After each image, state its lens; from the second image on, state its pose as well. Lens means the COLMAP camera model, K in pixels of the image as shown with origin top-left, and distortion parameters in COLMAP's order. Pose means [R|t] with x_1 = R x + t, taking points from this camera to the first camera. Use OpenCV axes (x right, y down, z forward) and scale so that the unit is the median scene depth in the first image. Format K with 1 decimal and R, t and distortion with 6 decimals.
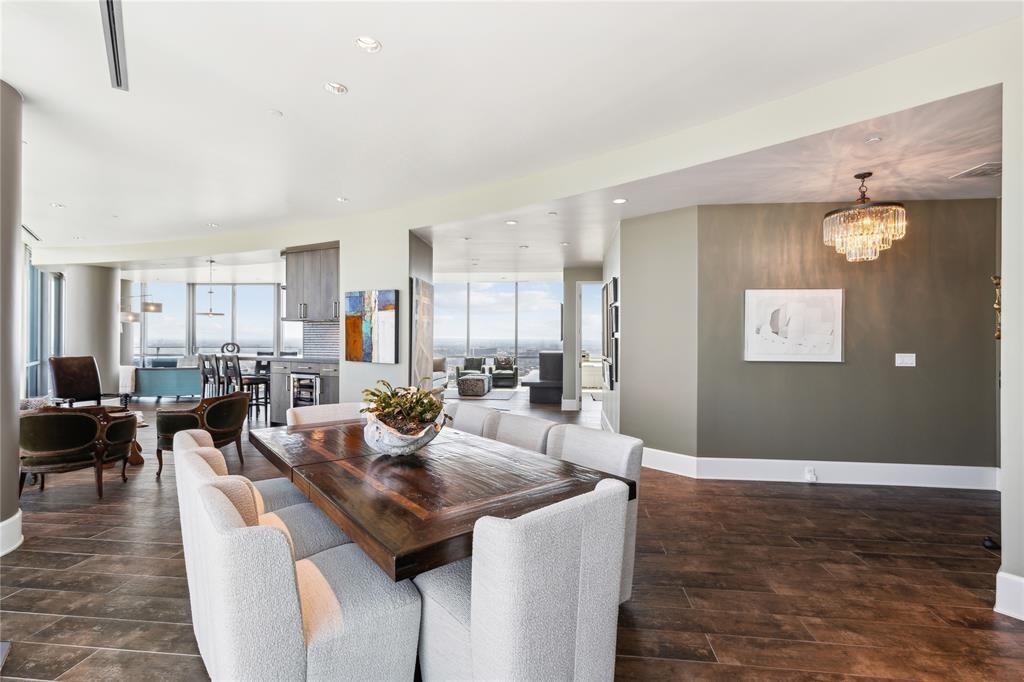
lens RADIAL K [[468.9, 0, 513.5], [0, 468.9, 335.6], [0, 0, 1]] dist [0.002247, 0.000560]
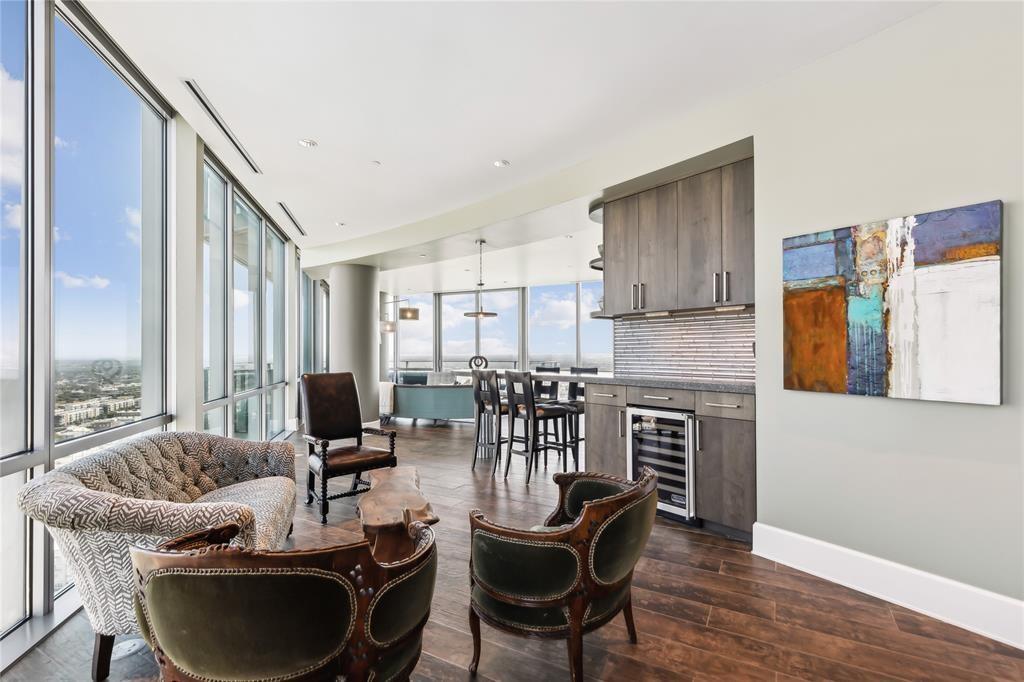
lens RADIAL K [[465.1, 0, 514.2], [0, 465.1, 345.7], [0, 0, 1]] dist [0.001020, -0.000055]
pose [[0.918903, -0.011334, -0.394322, -0.355073], [0.006939, 0.999897, -0.012568, 0.012904], [0.394423, 0.008813, 0.918887, 0.406487]]
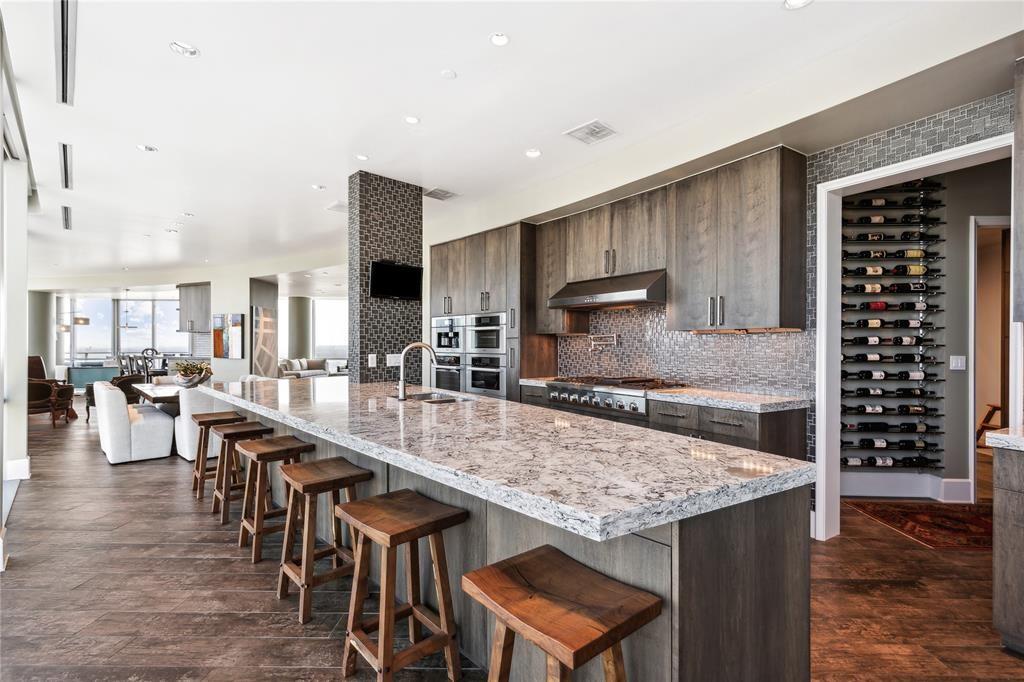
lens RADIAL K [[465.1, 0, 514.2], [0, 465.1, 345.7], [0, 0, 1]] dist [0.001020, -0.000055]
pose [[0.995458, -0.002735, 0.095166, 0.427895], [0.002161, 0.999979, 0.006132, 0.004421], [-0.095180, -0.005899, 0.995443, -0.565361]]
